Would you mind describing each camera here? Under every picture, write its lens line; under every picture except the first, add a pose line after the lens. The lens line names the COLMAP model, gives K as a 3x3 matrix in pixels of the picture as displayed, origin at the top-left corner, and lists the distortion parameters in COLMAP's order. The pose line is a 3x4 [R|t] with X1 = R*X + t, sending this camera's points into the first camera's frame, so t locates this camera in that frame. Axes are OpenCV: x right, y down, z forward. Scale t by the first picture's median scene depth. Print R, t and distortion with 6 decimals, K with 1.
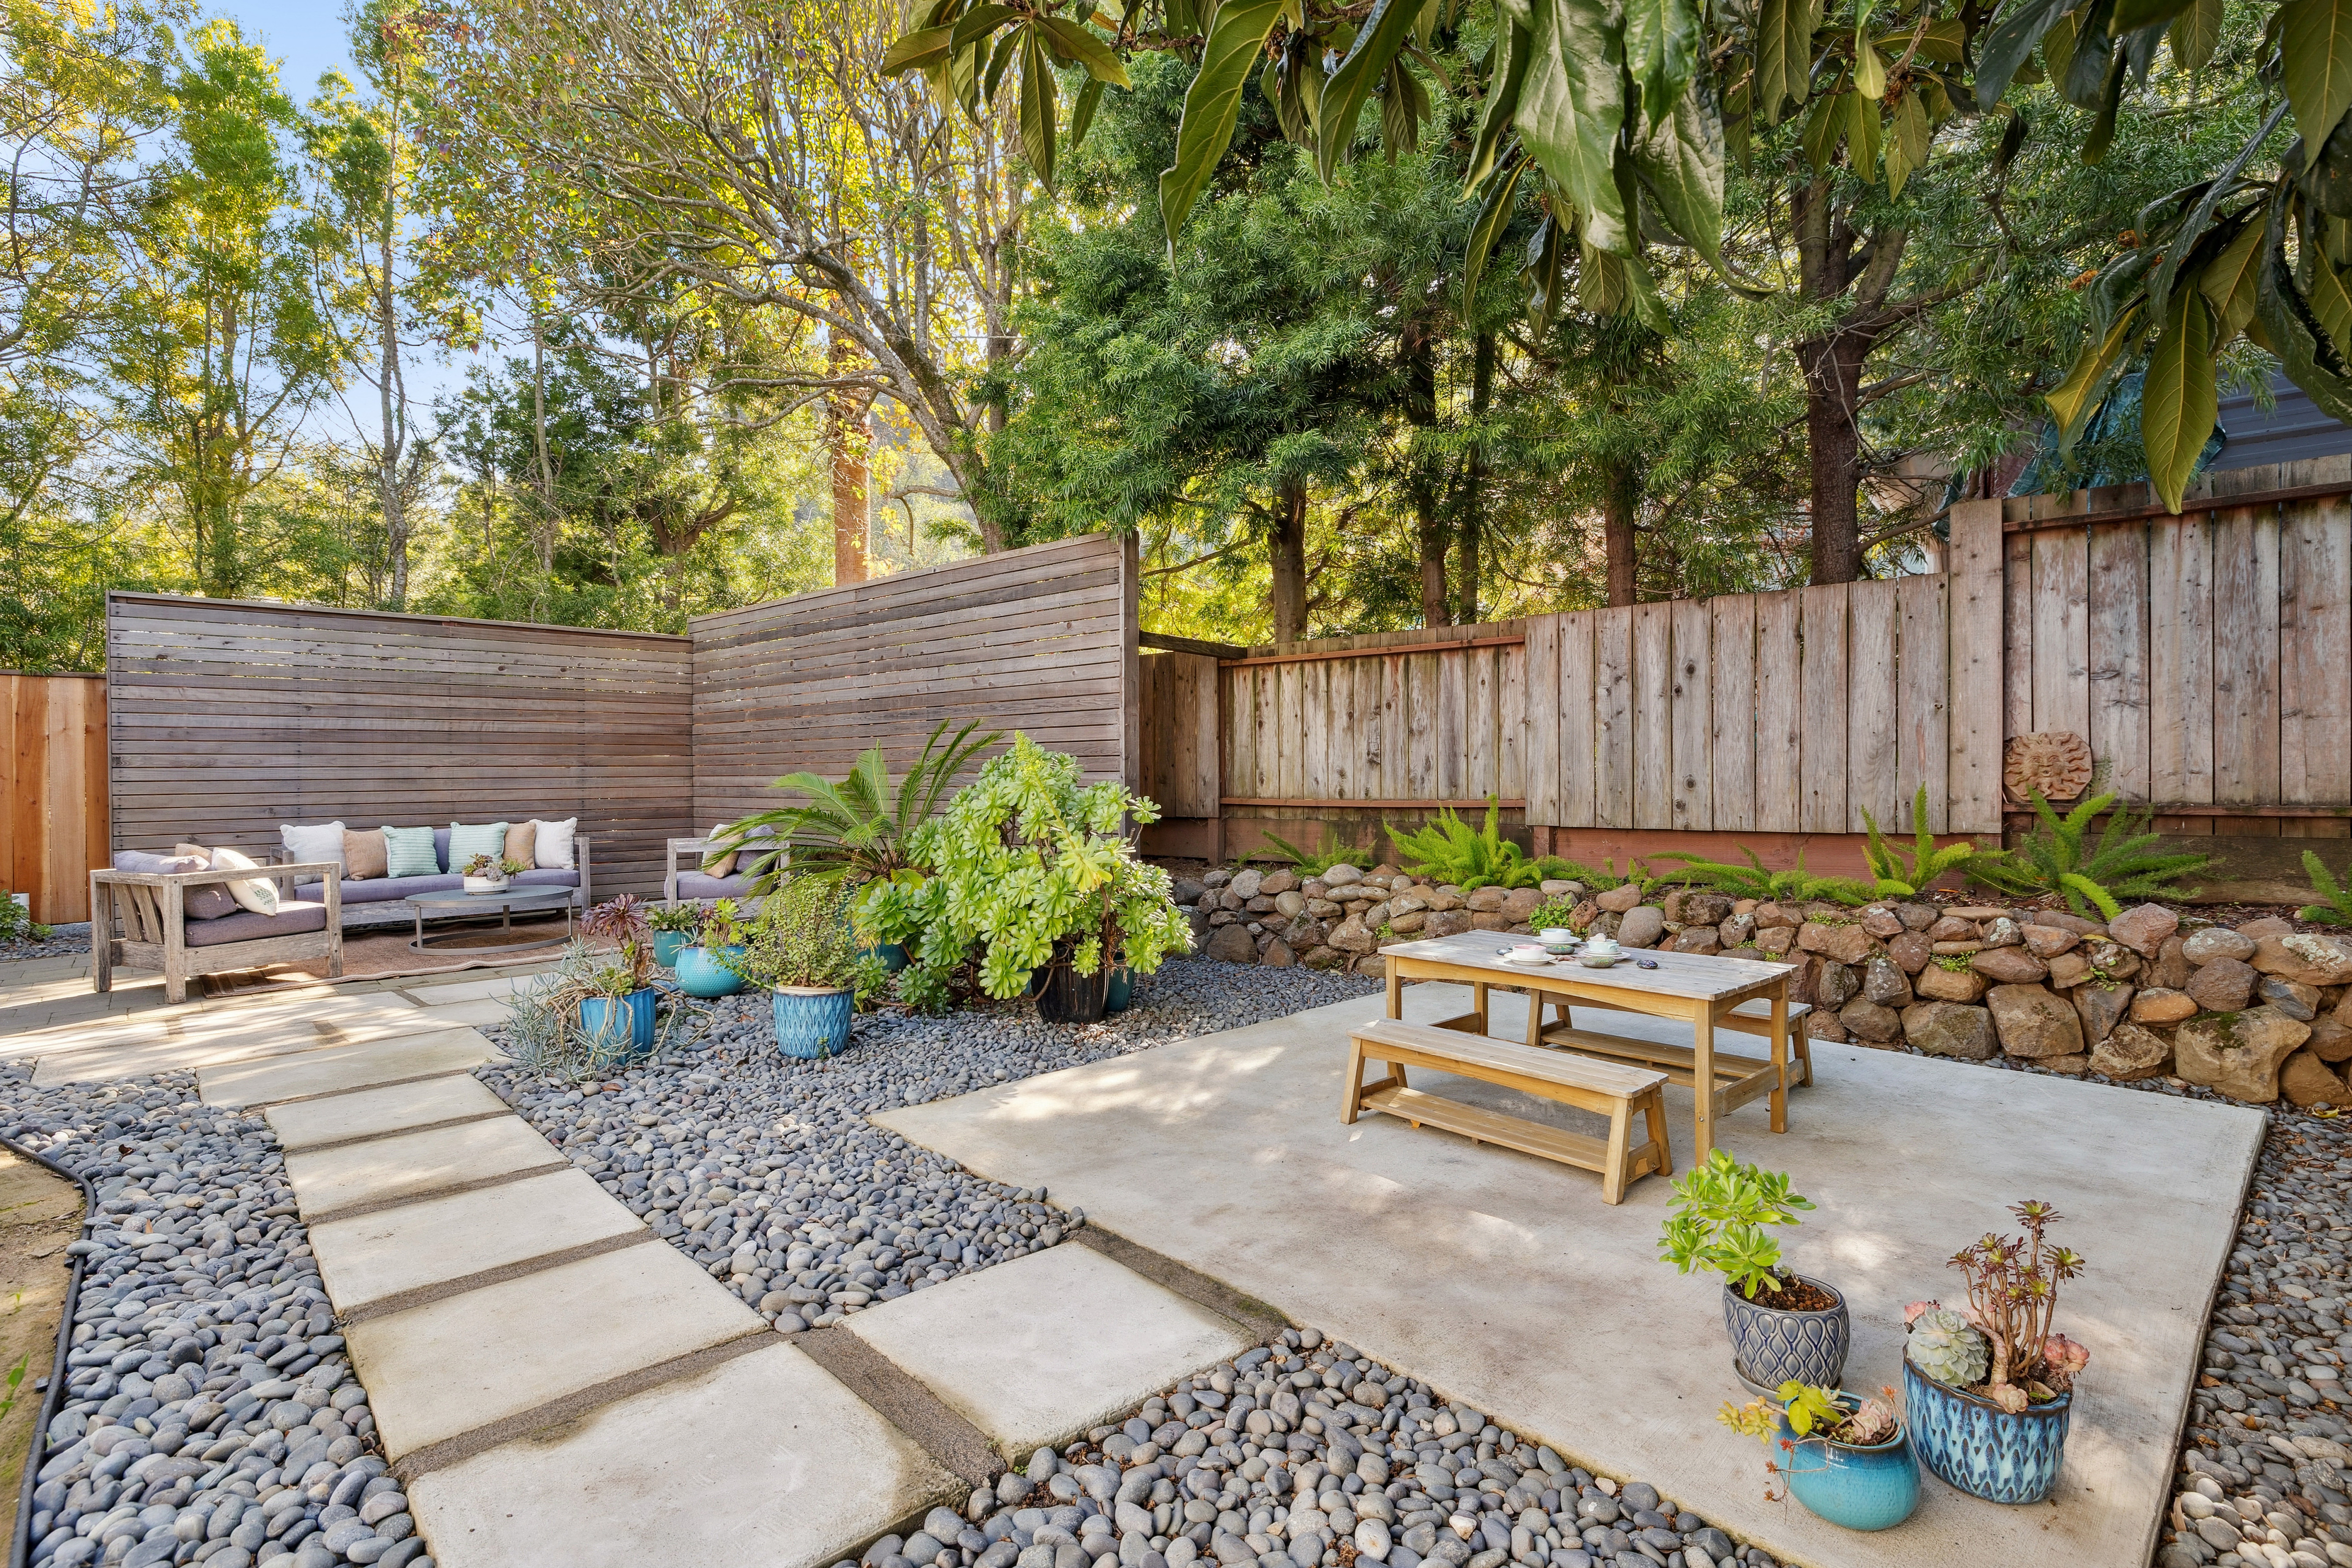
lens RADIAL K [[1121.8, 0, 1185.9], [0, 1121.8, 797.5], [0, 0, 1]] dist [-0.011575, 0.002974]
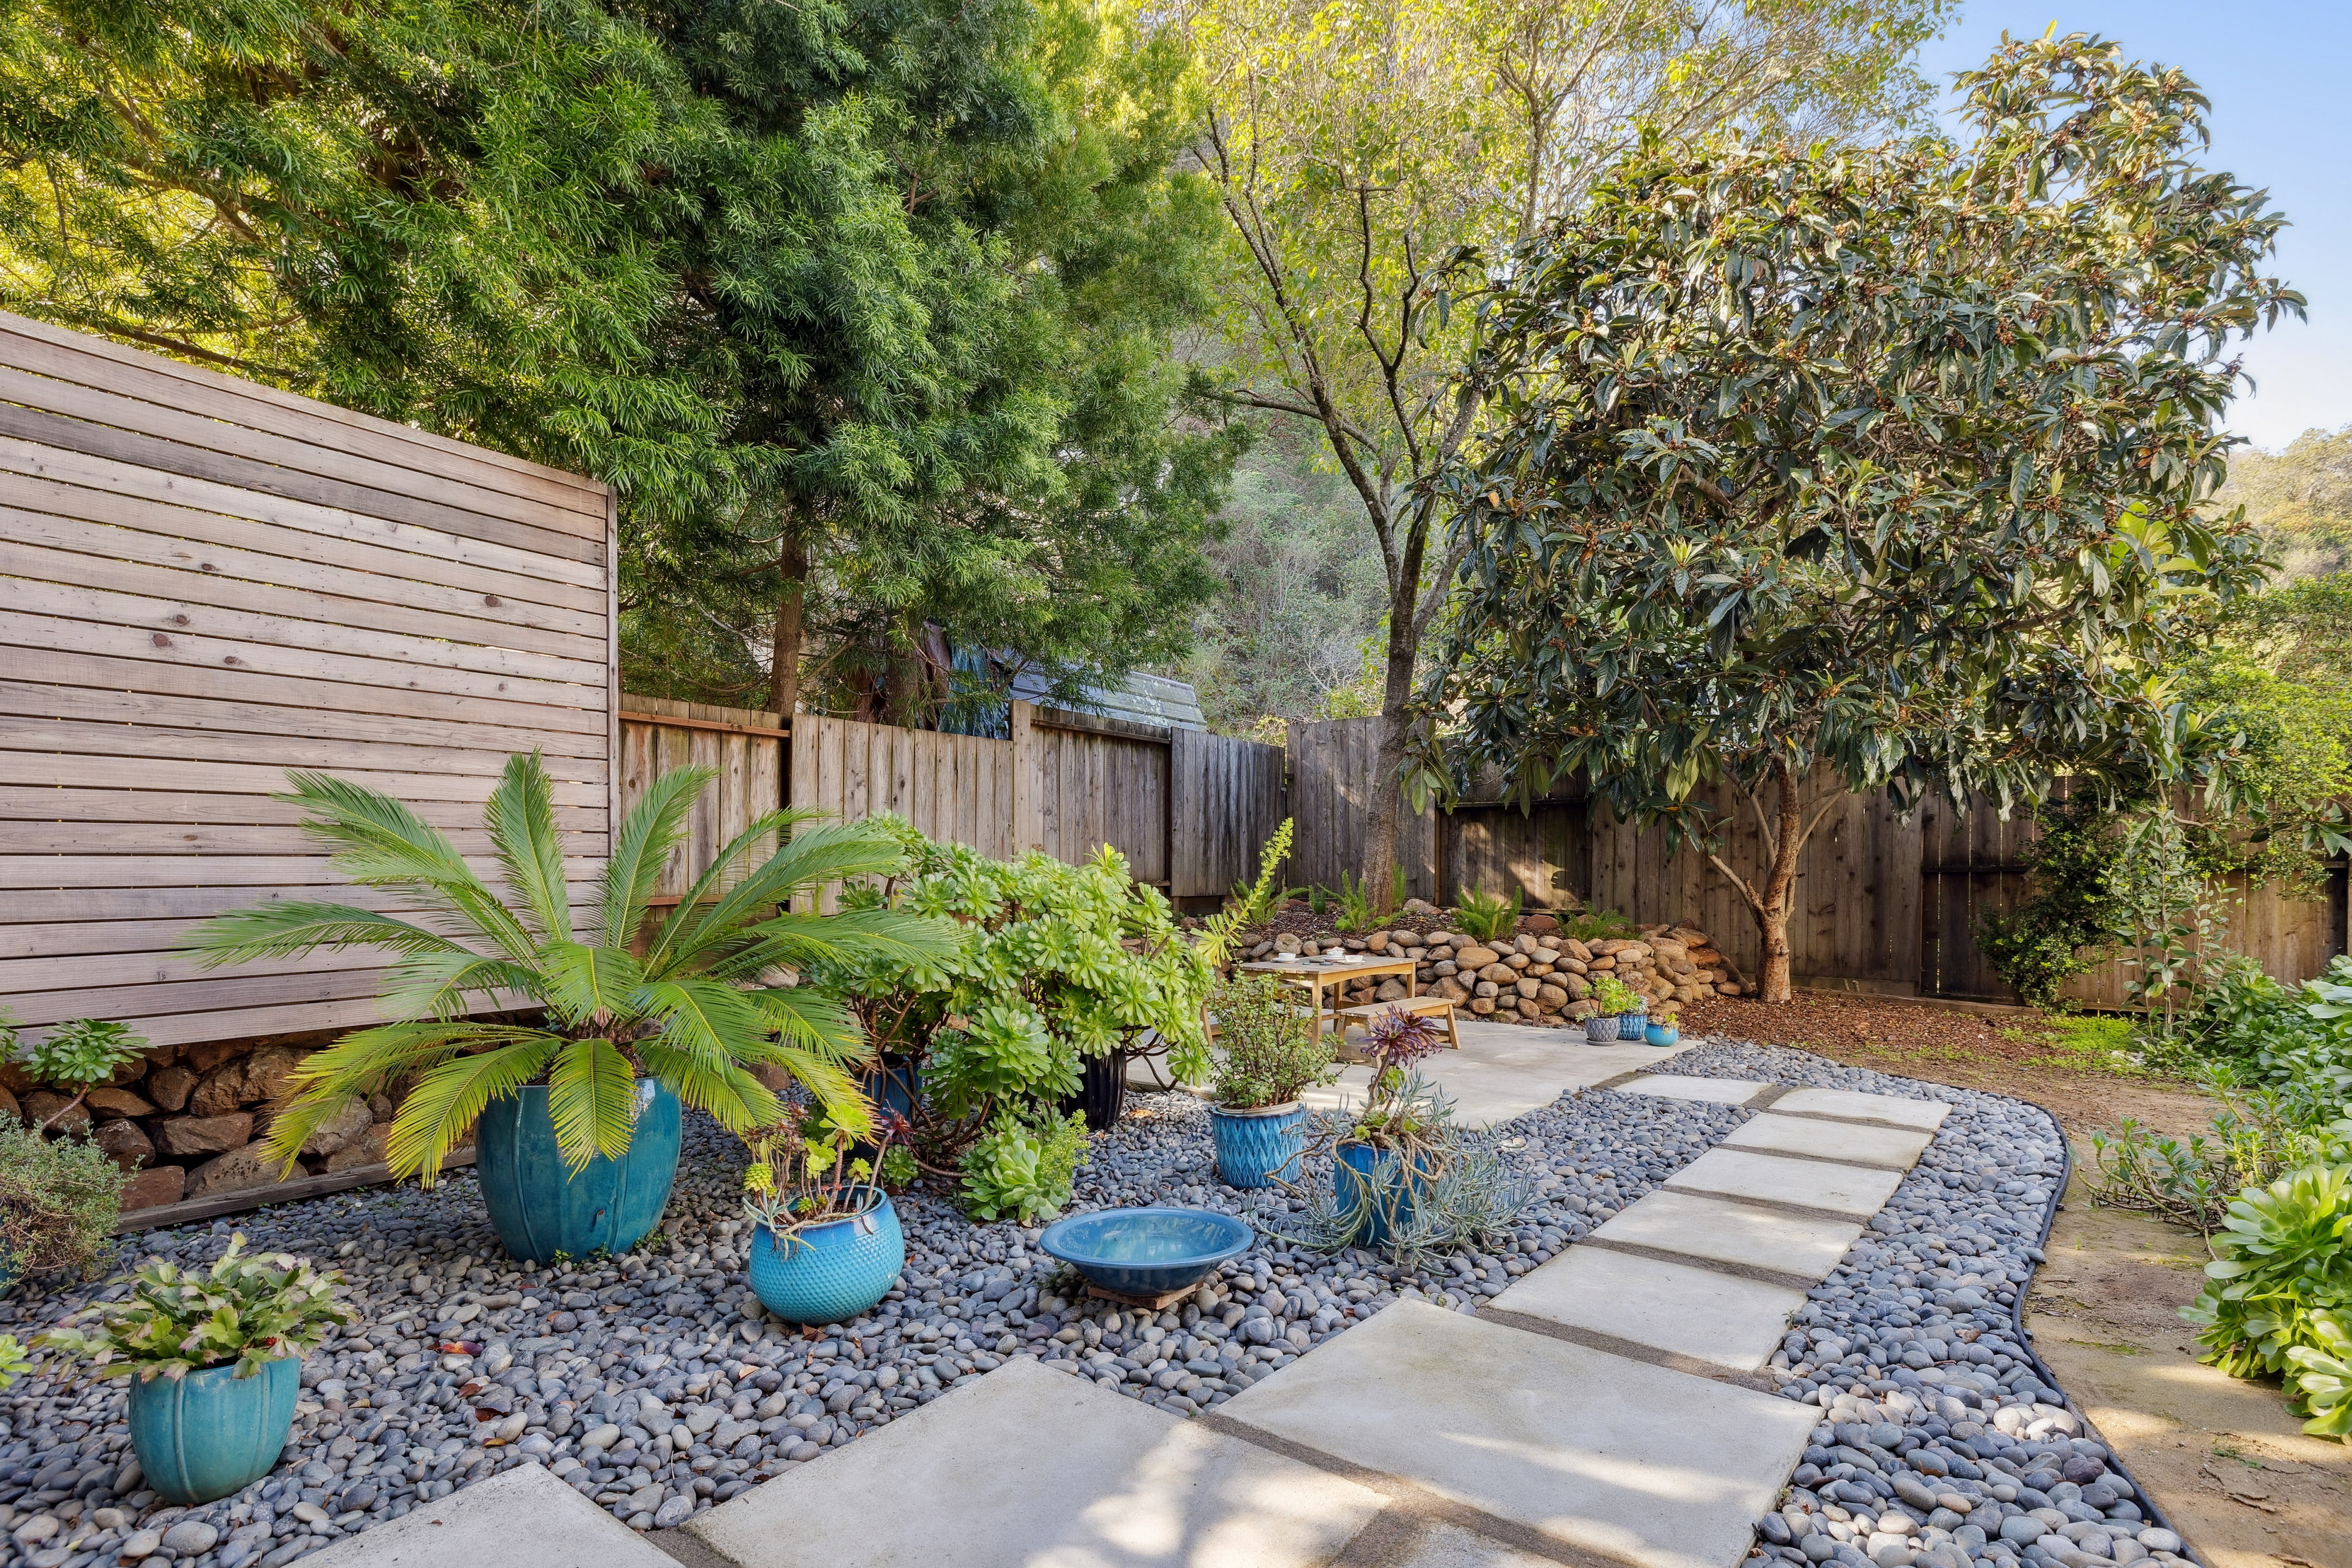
lens RADIAL K [[1182.7, 0, 1169.3], [0, 1182.7, 889.6], [0, 0, 1]] dist [-0.004149, 0.002134]
pose [[-0.128362, -0.008257, 0.991693, -0.894413], [0.027791, 0.999543, 0.011920, -0.003080], [-0.991338, 0.029090, -0.128074, 0.872645]]
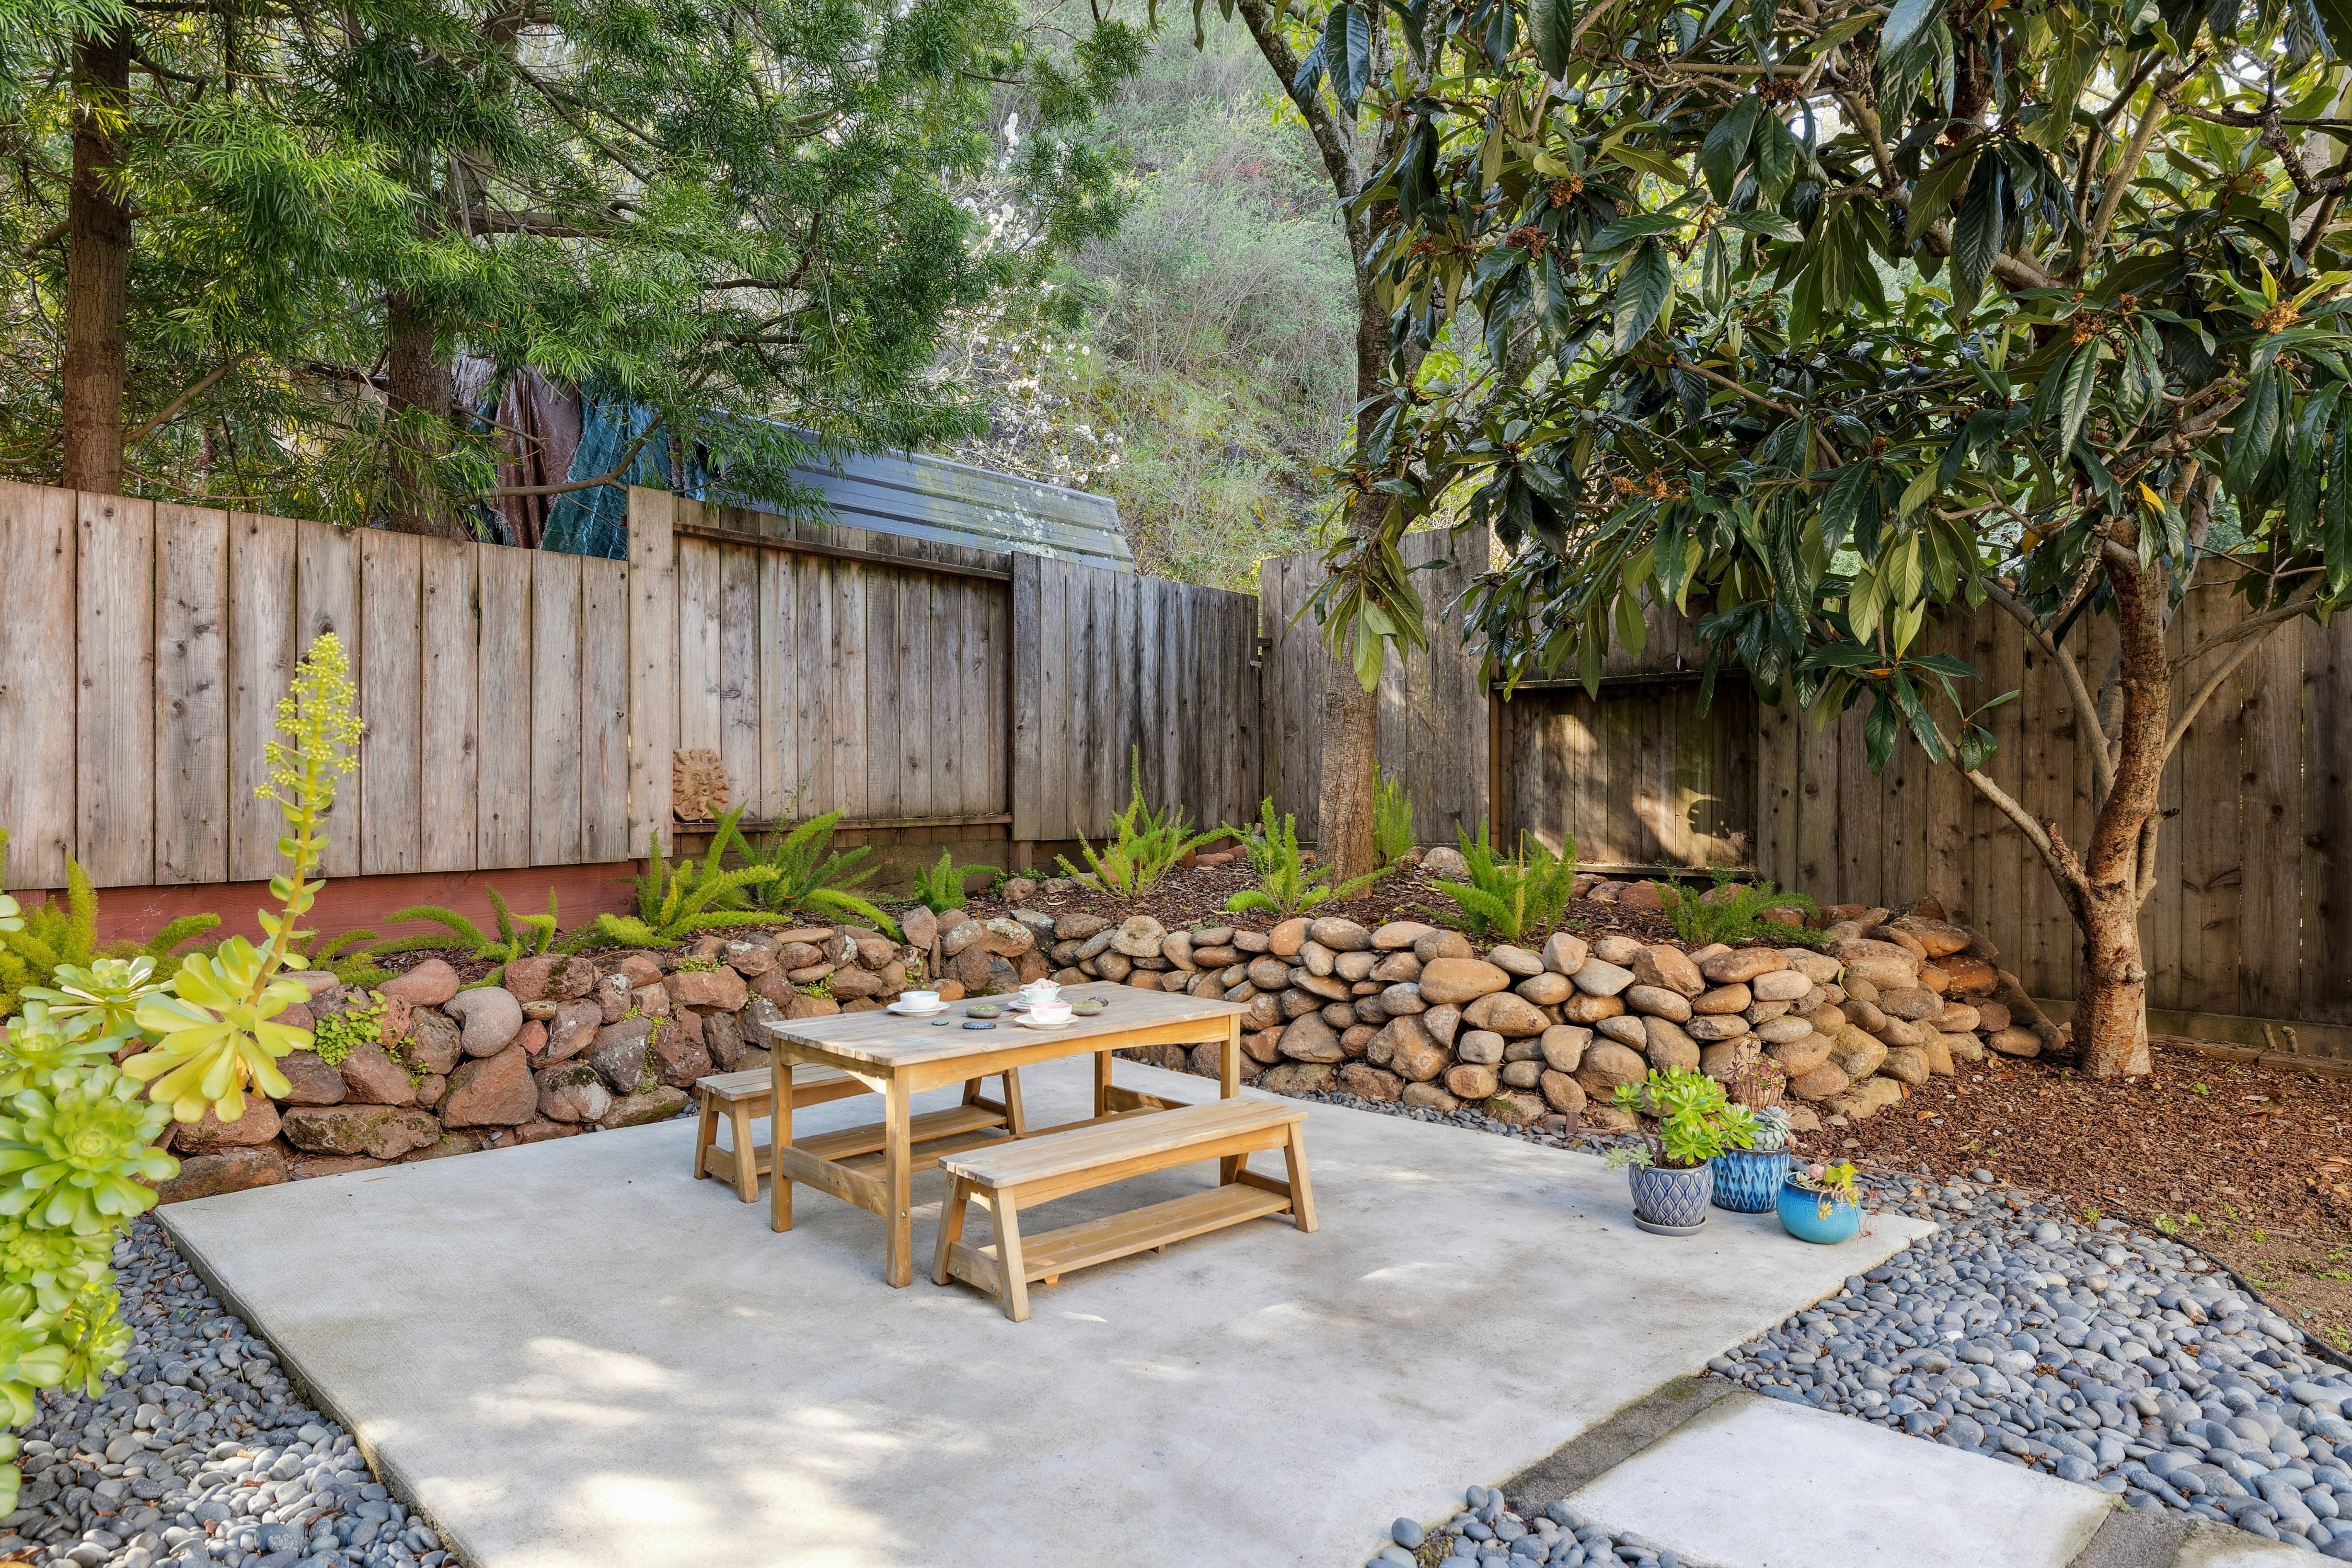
lens RADIAL K [[1433.5, 0, 1167.9], [0, 1433.5, 789.0], [0, 0, 1]] dist [-0.003188, 0.002103]
pose [[-0.019499, 0.008890, 0.999770, -0.390520], [0.024387, 0.999667, -0.008414, -0.003191], [-0.999512, 0.024218, -0.019709, 0.526422]]
